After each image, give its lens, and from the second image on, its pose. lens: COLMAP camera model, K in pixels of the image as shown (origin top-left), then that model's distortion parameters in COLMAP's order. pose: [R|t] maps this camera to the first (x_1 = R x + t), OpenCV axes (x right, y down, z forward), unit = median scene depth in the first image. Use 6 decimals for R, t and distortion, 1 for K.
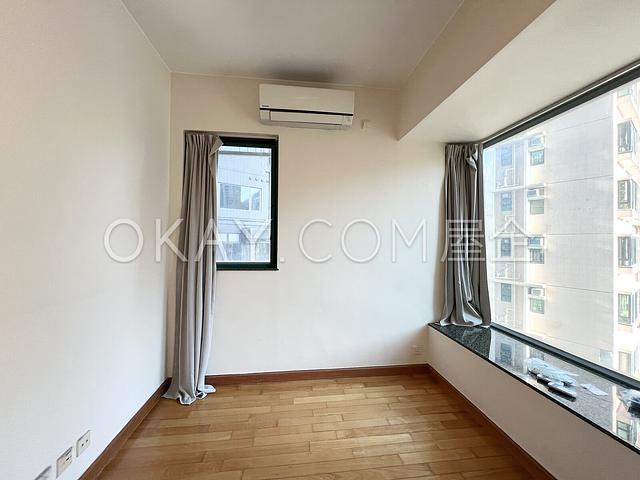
lens RADIAL K [[257.6, 0, 317.5], [0, 257.6, 234.6], [0, 0, 1]] dist [0.001739, 0.000171]
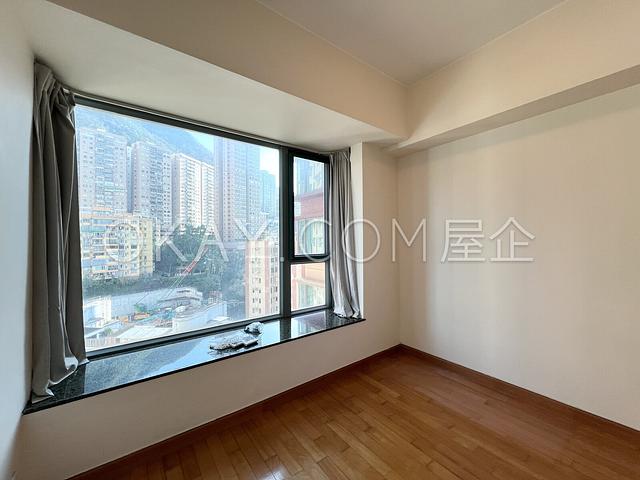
lens RADIAL K [[257.6, 0, 319.2], [0, 257.6, 240.6], [0, 0, 1]] dist [0.001739, 0.000171]
pose [[-0.477915, -0.022730, 0.878112, -0.327066], [-0.004767, 0.999718, 0.023284, 0.009450], [-0.878393, 0.006941, -0.477888, 0.969218]]
